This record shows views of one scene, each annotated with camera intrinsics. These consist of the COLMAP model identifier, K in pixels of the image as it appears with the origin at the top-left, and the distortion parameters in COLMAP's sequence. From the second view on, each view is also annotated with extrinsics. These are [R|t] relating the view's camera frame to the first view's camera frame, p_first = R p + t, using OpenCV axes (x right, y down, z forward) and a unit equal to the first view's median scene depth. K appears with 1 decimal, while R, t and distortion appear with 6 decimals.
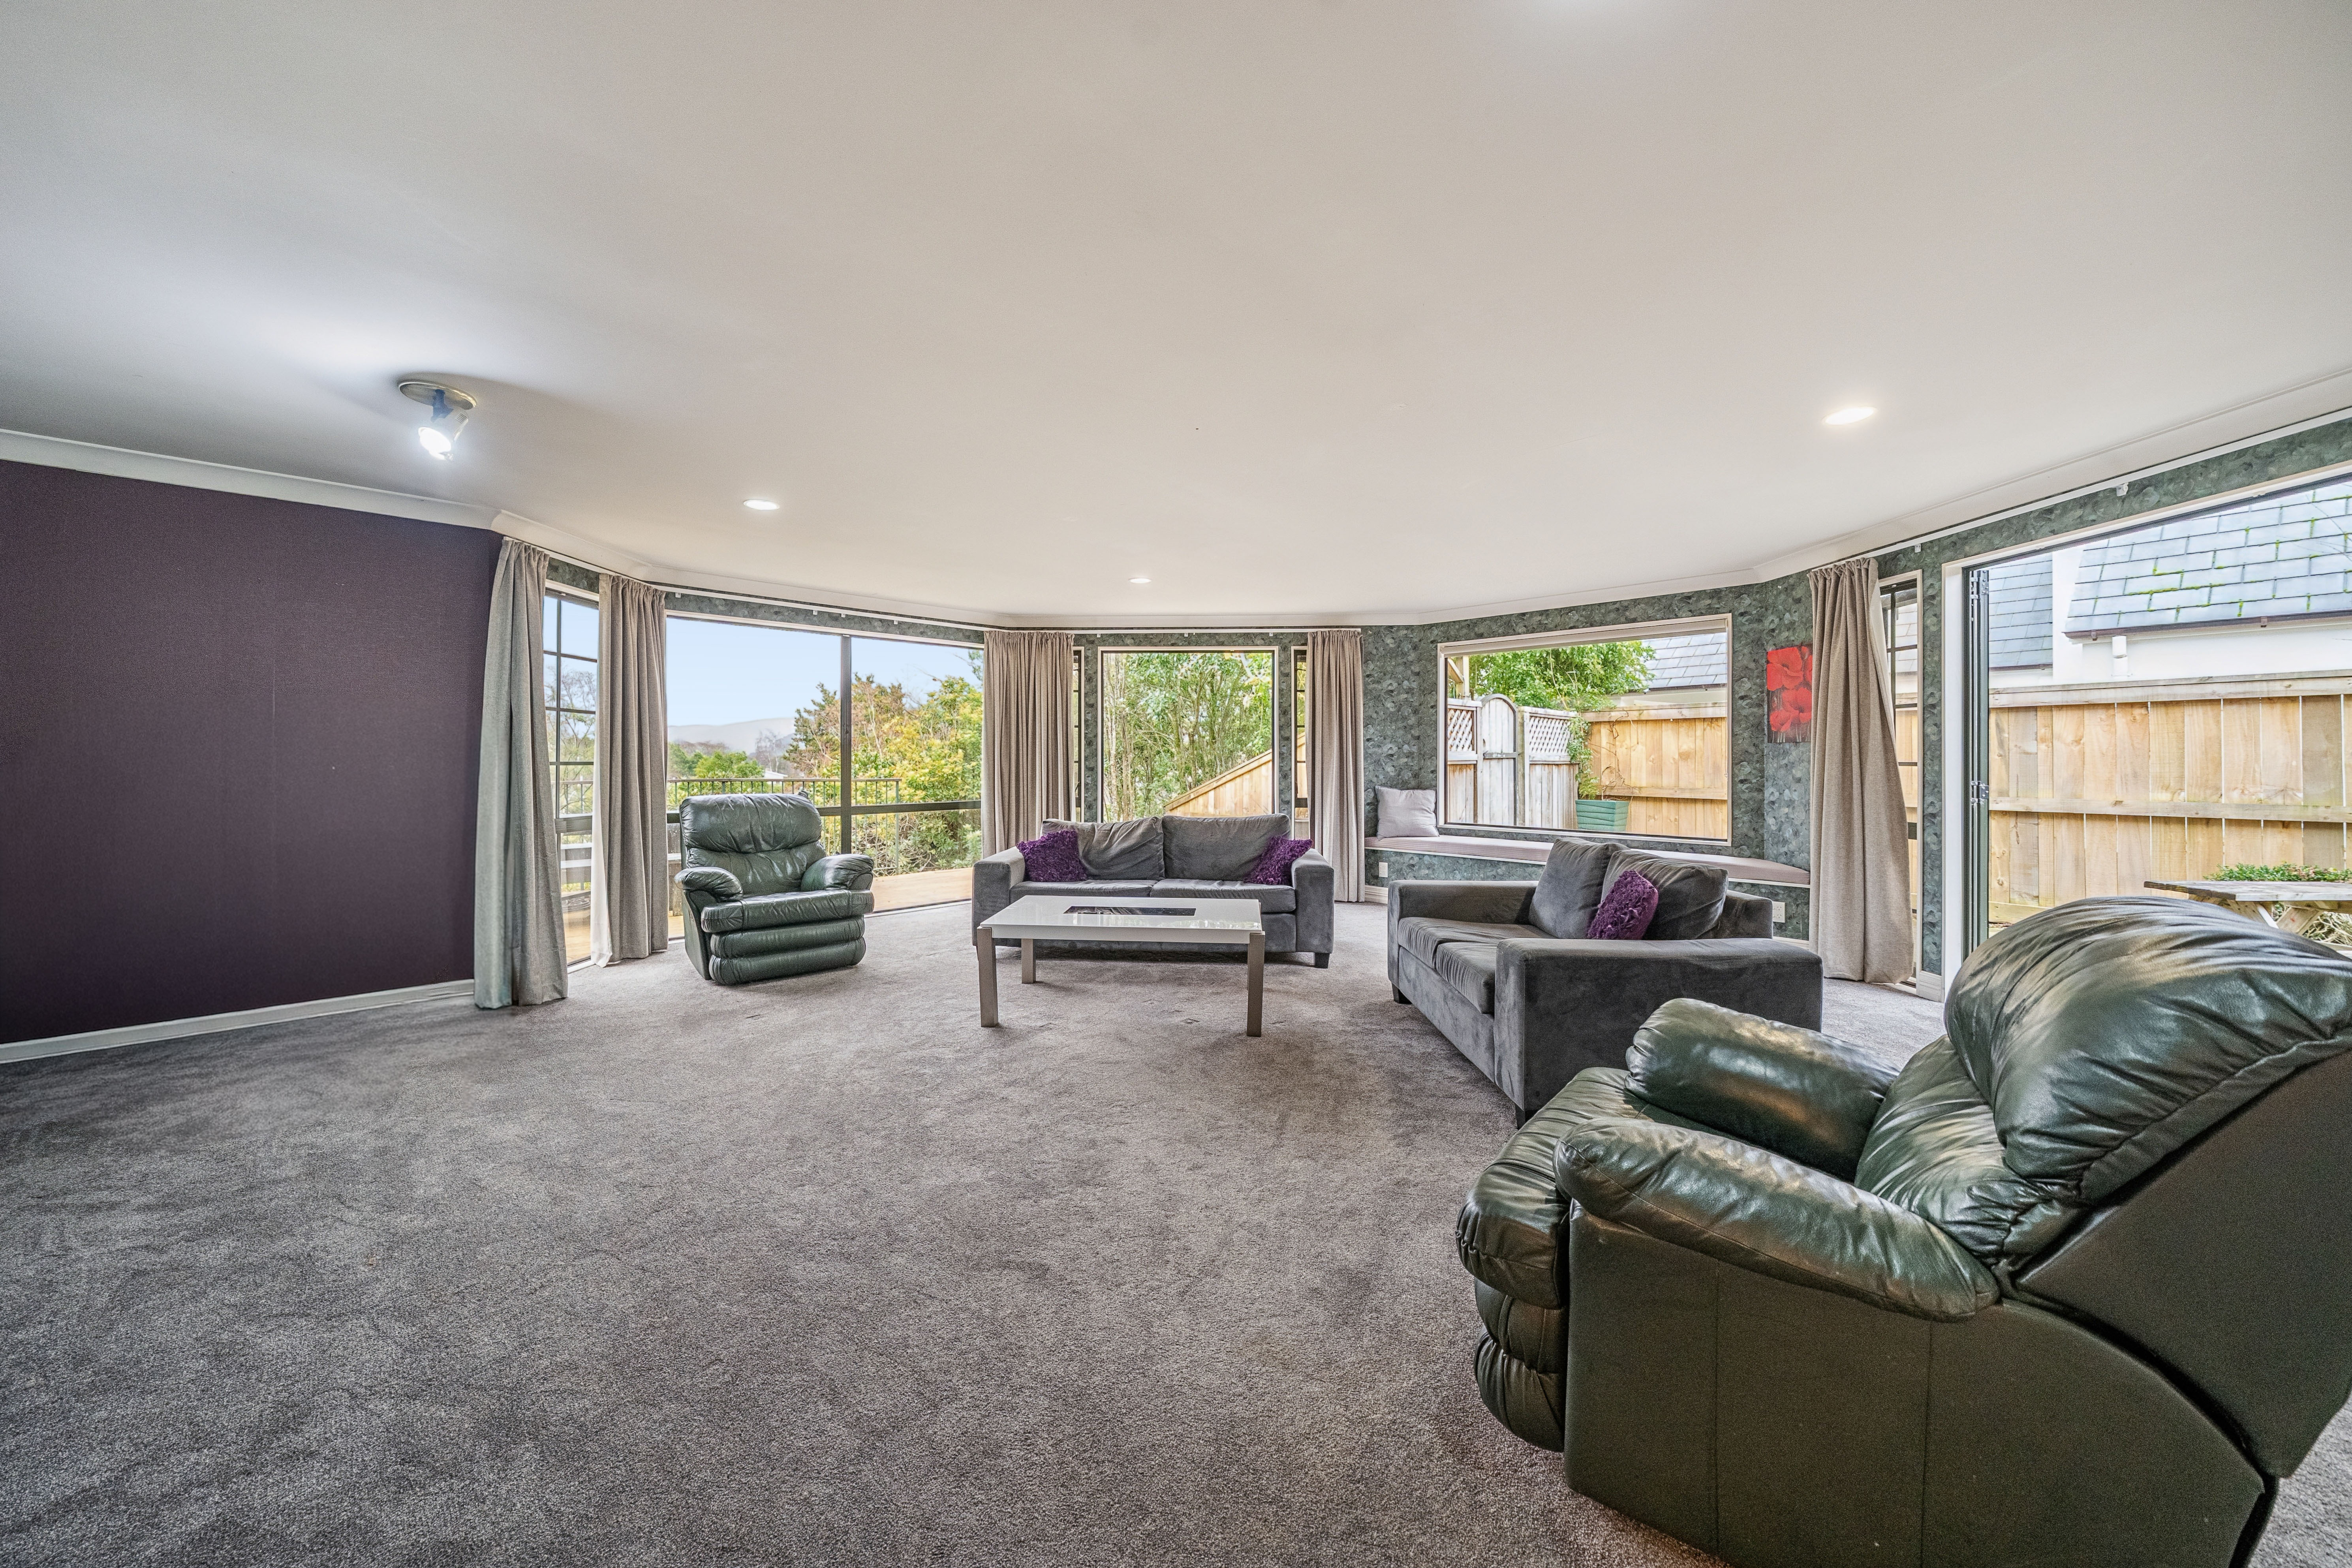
lens RADIAL K [[820.9, 0, 1162.5], [0, 820.9, 770.5], [0, 0, 1]] dist [-0.007368, 0.000047]
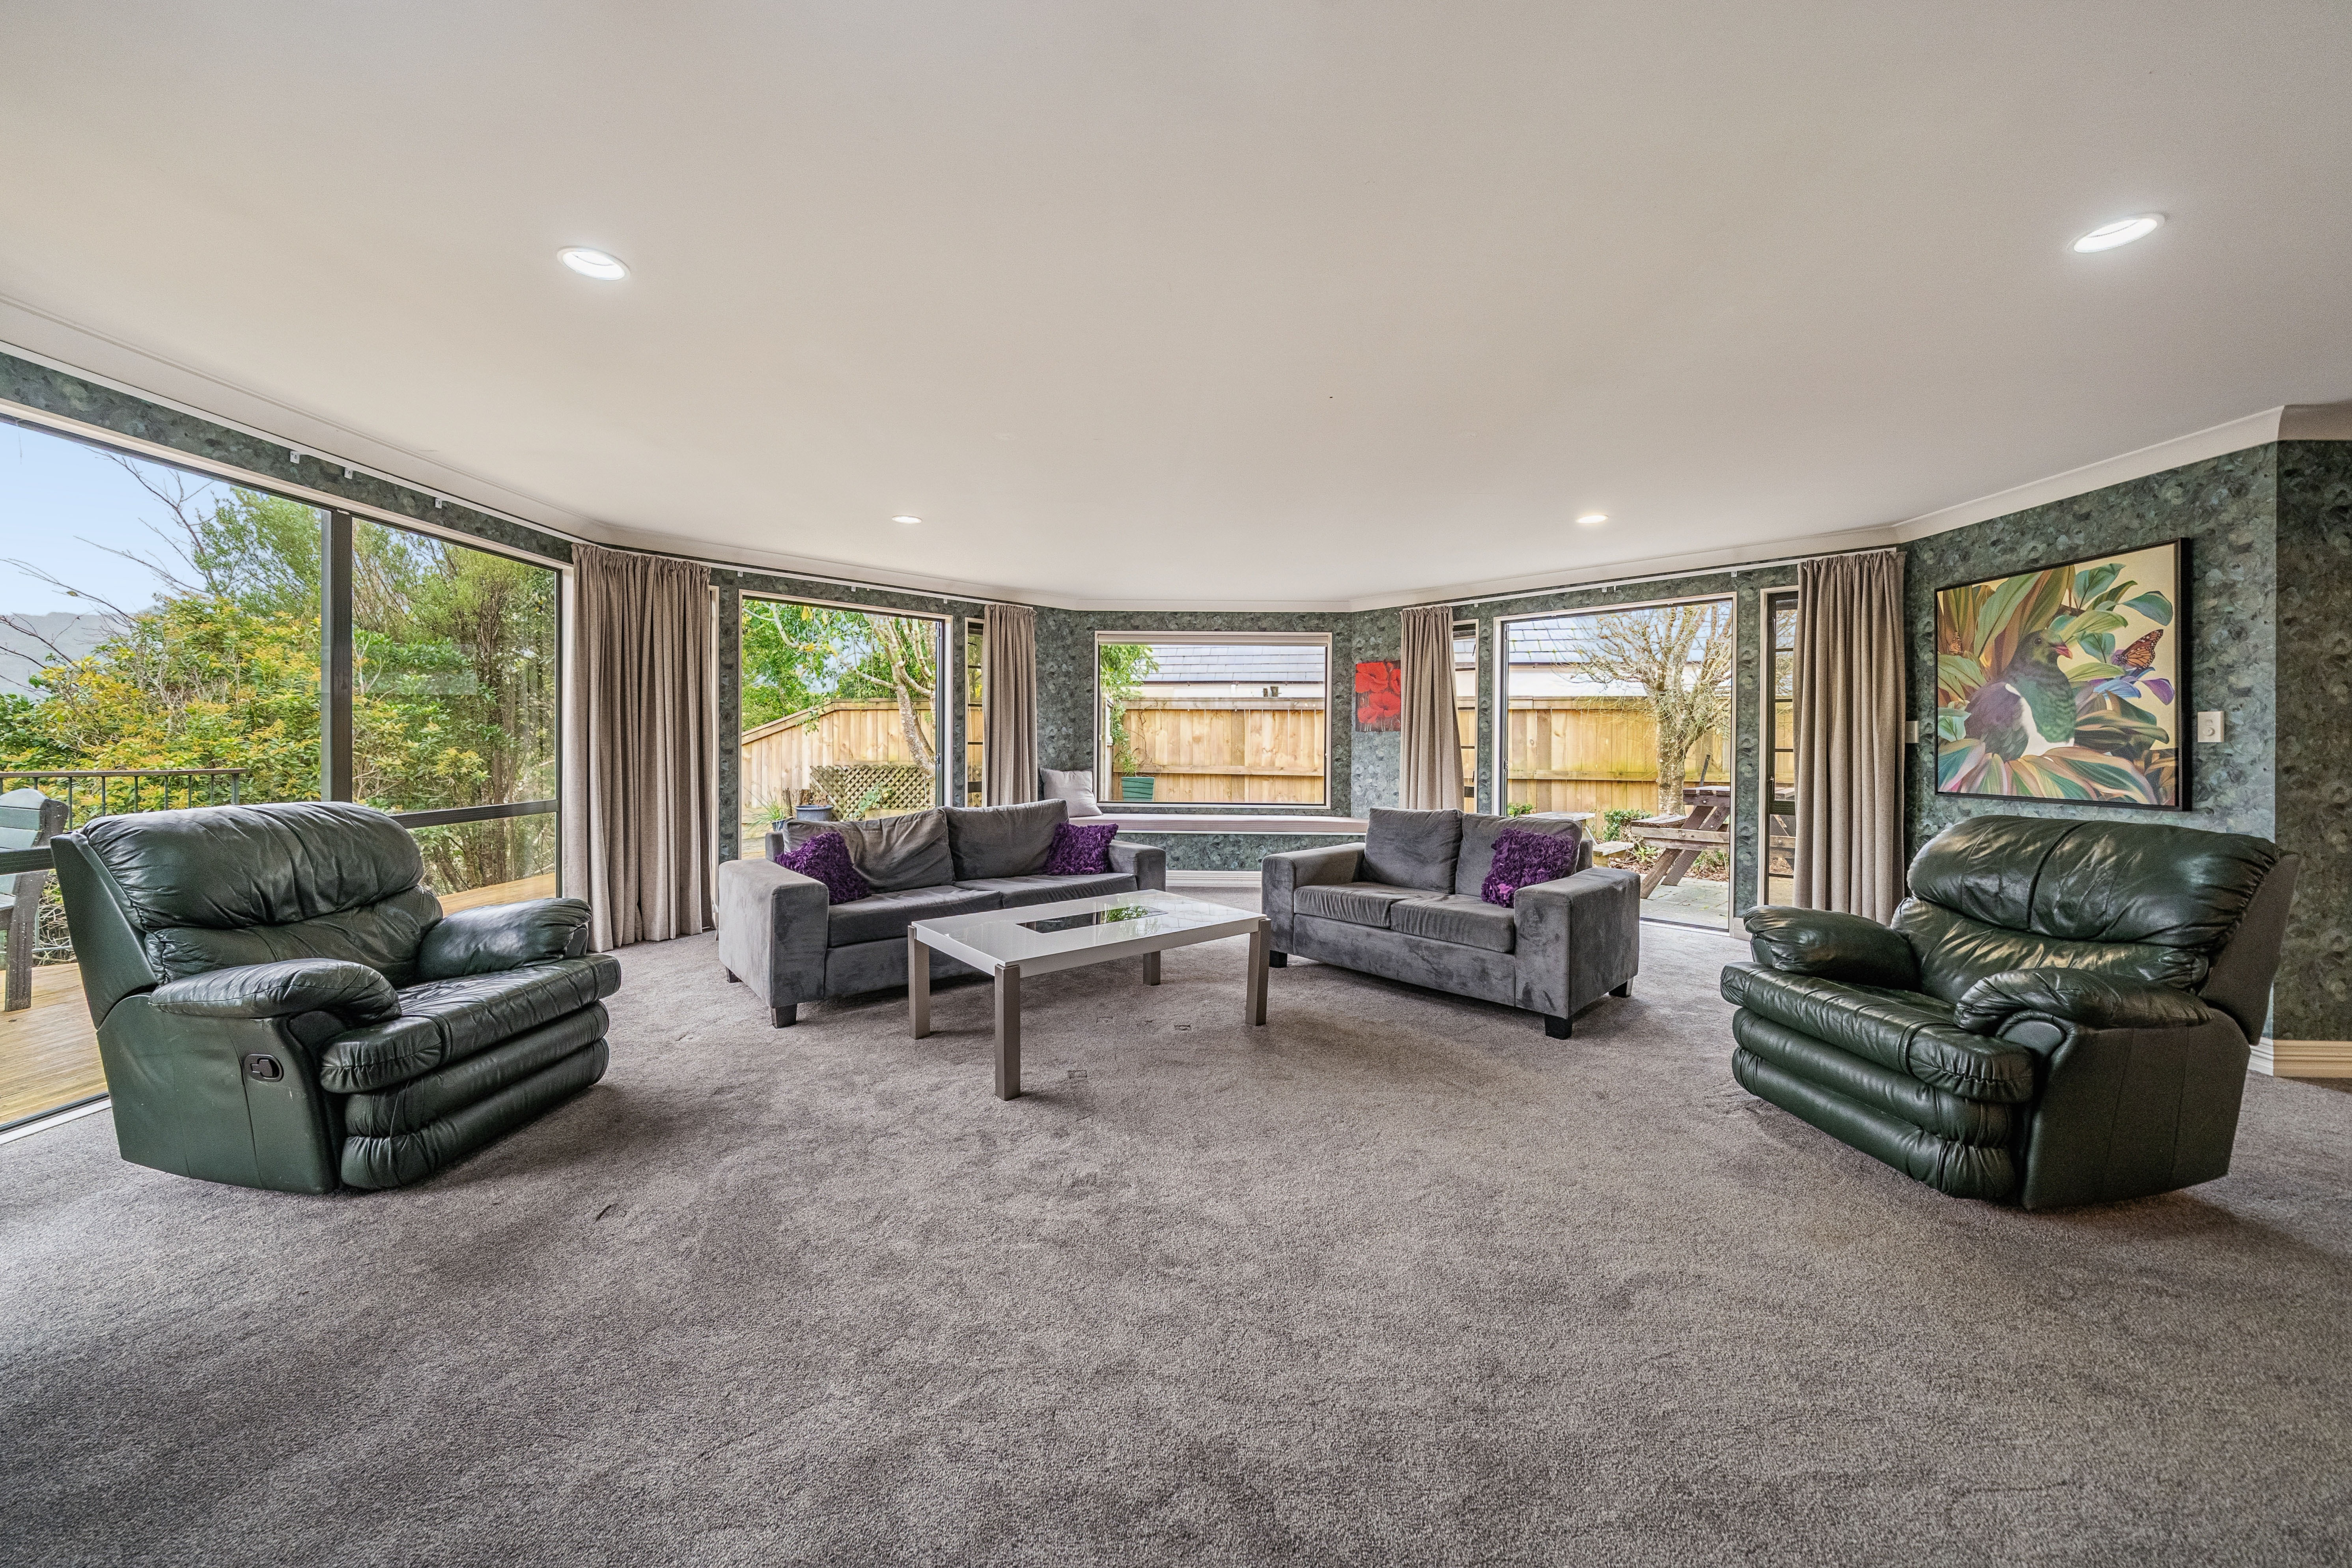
lens RADIAL K [[814.8, 0, 1164.1], [0, 814.8, 754.7], [0, 0, 1]] dist [-0.006727, 0.000014]
pose [[0.713734, -0.005400, 0.700396, -0.426289], [0.002653, 0.999984, 0.005007, -0.002428], [-0.700412, -0.001715, 0.713736, 0.254265]]
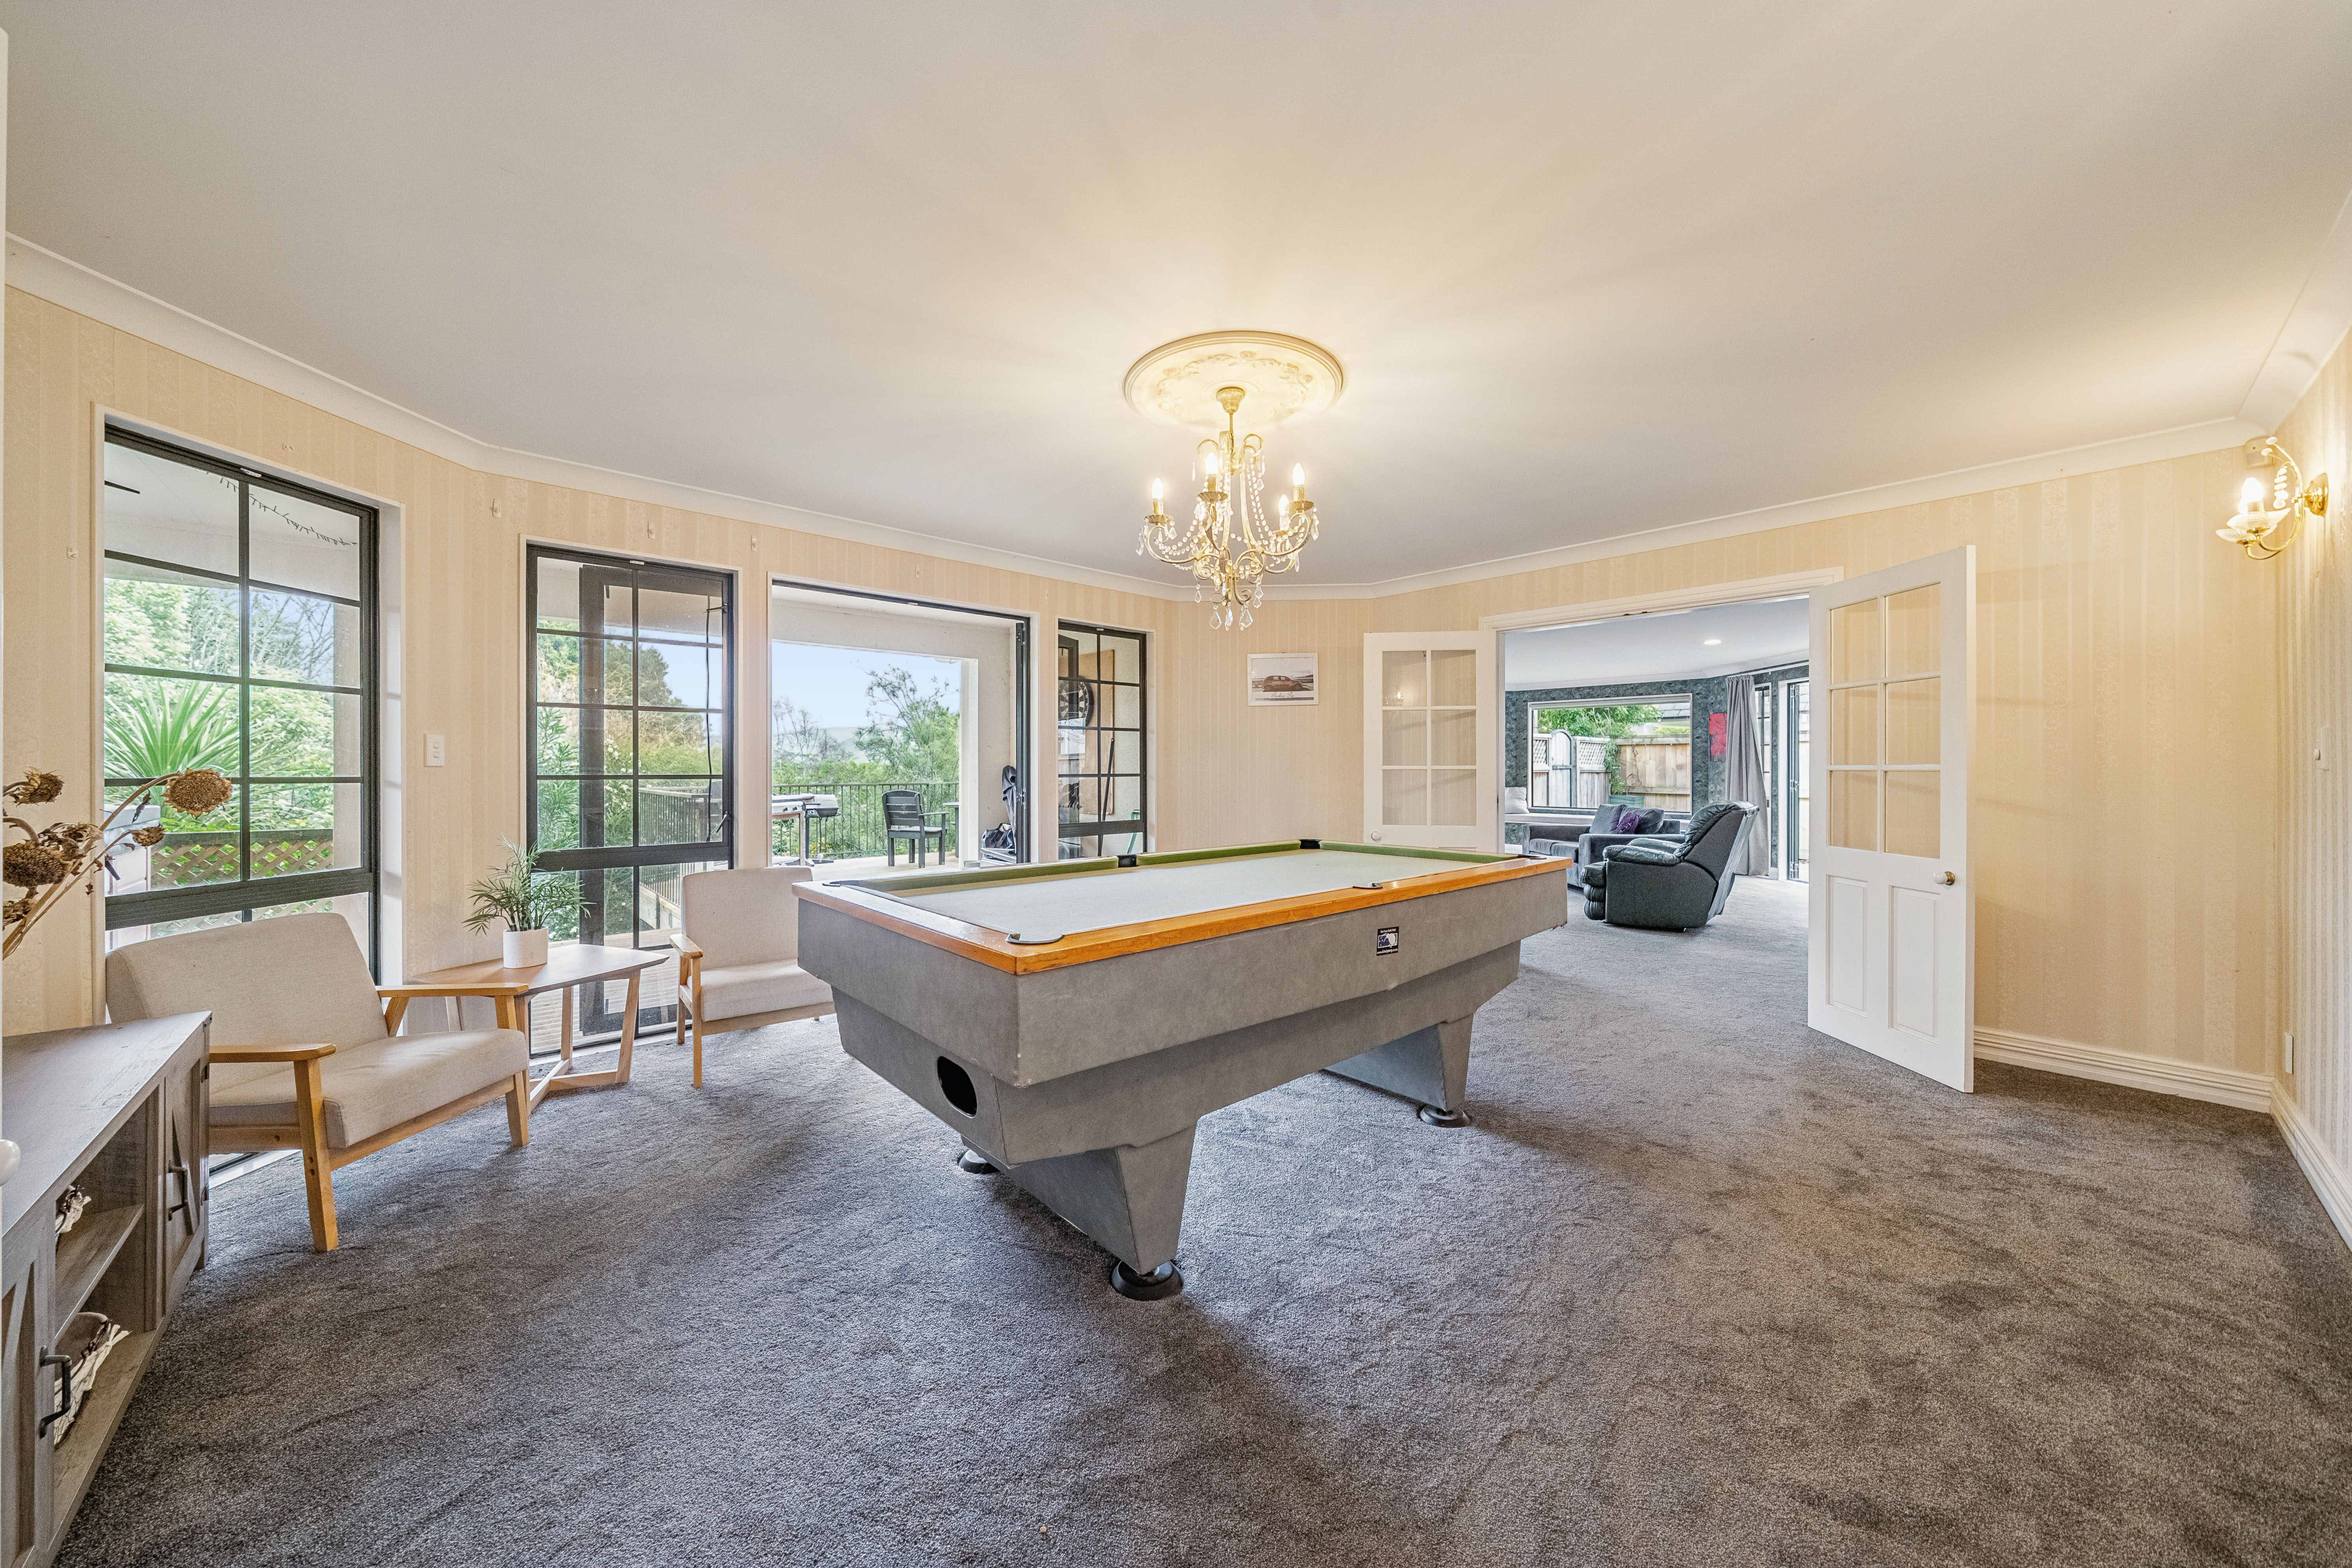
lens RADIAL K [[800.3, 0, 1176.0], [0, 800.3, 784.0], [0, 0, 1]] dist [-0.000253, 0.000017]
pose [[0.999550, -0.000211, -0.029979, -0.458350], [0.000412, 0.999977, 0.006700, 0.006846], [0.029977, -0.006710, 0.999528, -0.917084]]
